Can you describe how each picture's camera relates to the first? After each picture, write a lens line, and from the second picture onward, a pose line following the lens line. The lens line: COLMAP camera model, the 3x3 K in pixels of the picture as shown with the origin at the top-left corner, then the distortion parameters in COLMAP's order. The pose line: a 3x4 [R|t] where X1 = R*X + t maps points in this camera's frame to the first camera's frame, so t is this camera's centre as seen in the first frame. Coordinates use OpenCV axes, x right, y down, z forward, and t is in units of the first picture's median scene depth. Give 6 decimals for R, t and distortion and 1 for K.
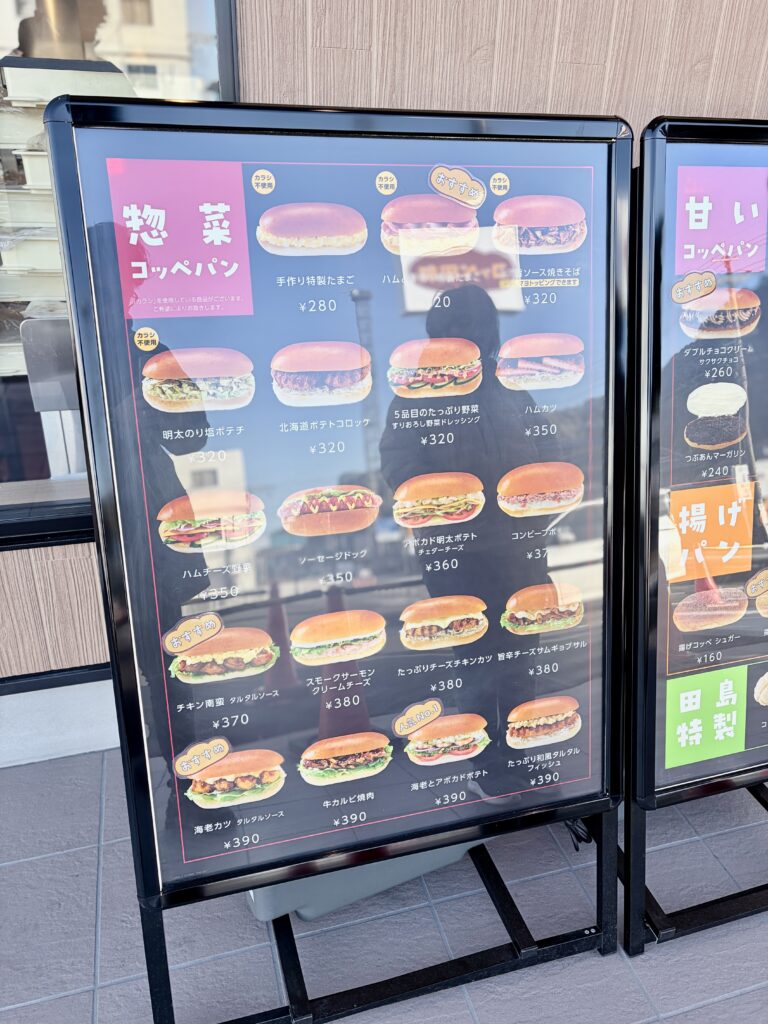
lens RADIAL K [[788.7, 0, 384.0], [0, 788.7, 512.0], [0, 0, 1]] dist [0.015491, 0.001137]
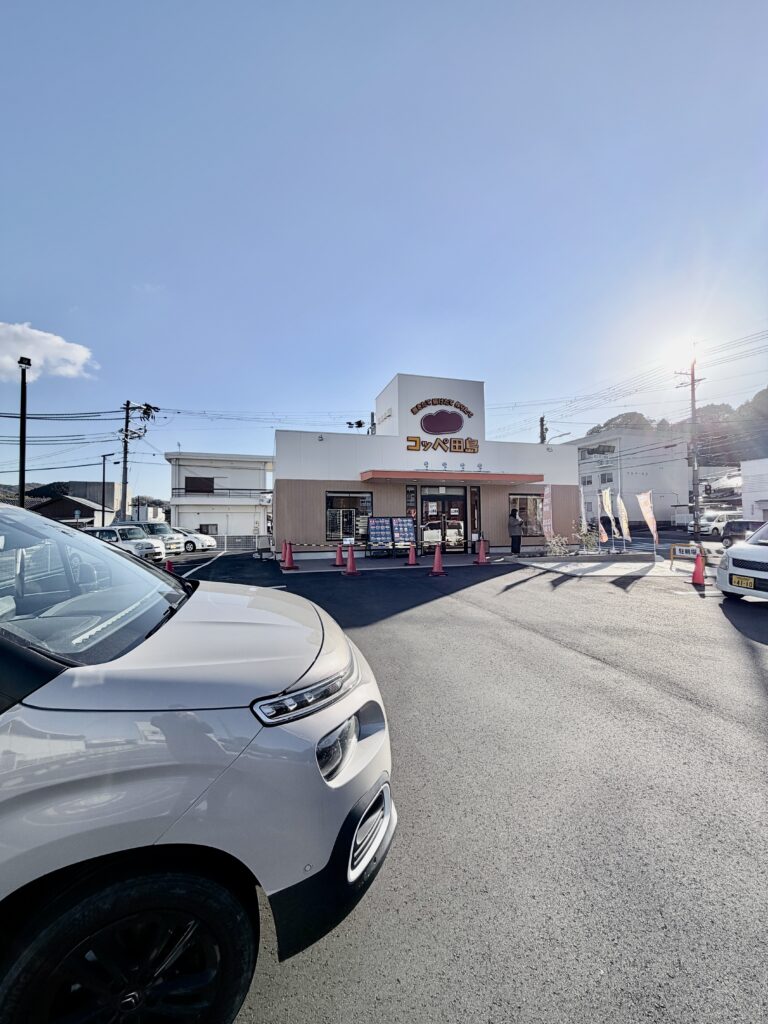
lens RADIAL K [[406.8, 0, 384.0], [0, 406.8, 512.0], [0, 0, 1]] dist [0.000519, -0.000051]
pose [[0.998713, -0.045090, -0.023232, 0.359437], [0.029071, 0.884146, -0.466305, 4.352624], [0.041566, 0.465030, 0.884319, -8.503768]]
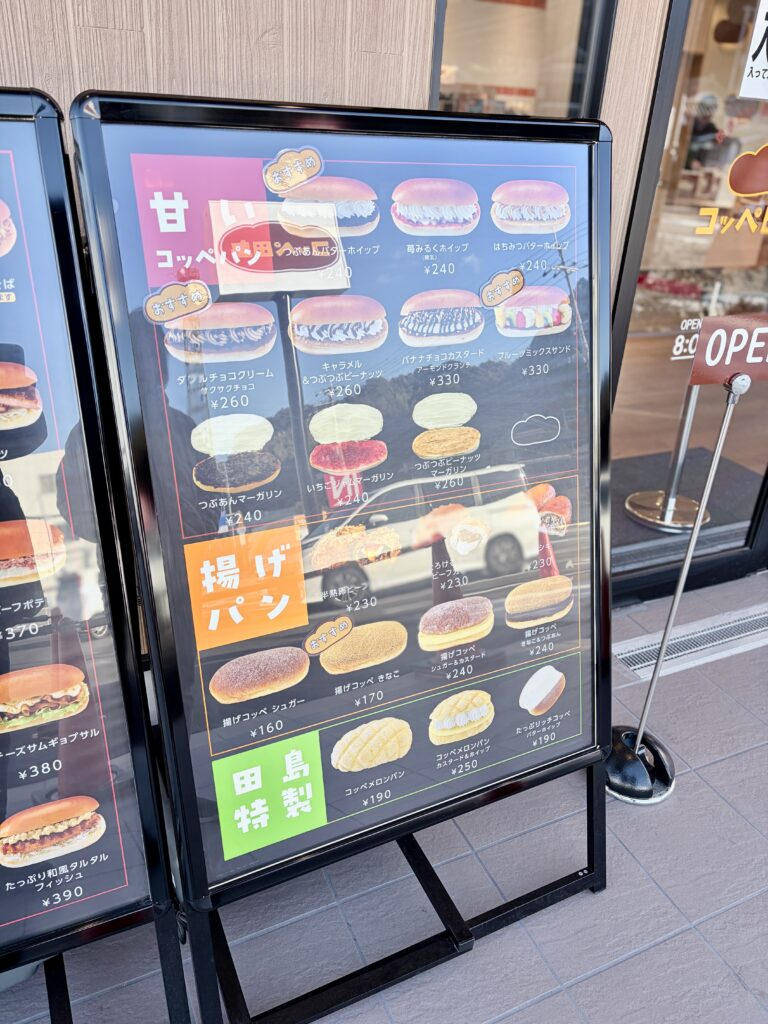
lens RADIAL K [[772.4, 0, 384.0], [0, 772.4, 512.0], [0, 0, 1]] dist [0.016446, 0.001197]
pose [[0.988736, -0.049857, 0.141122, 0.452141], [0.047612, 0.998681, 0.019243, -0.065740], [-0.141895, -0.012307, 0.989805, 0.154780]]
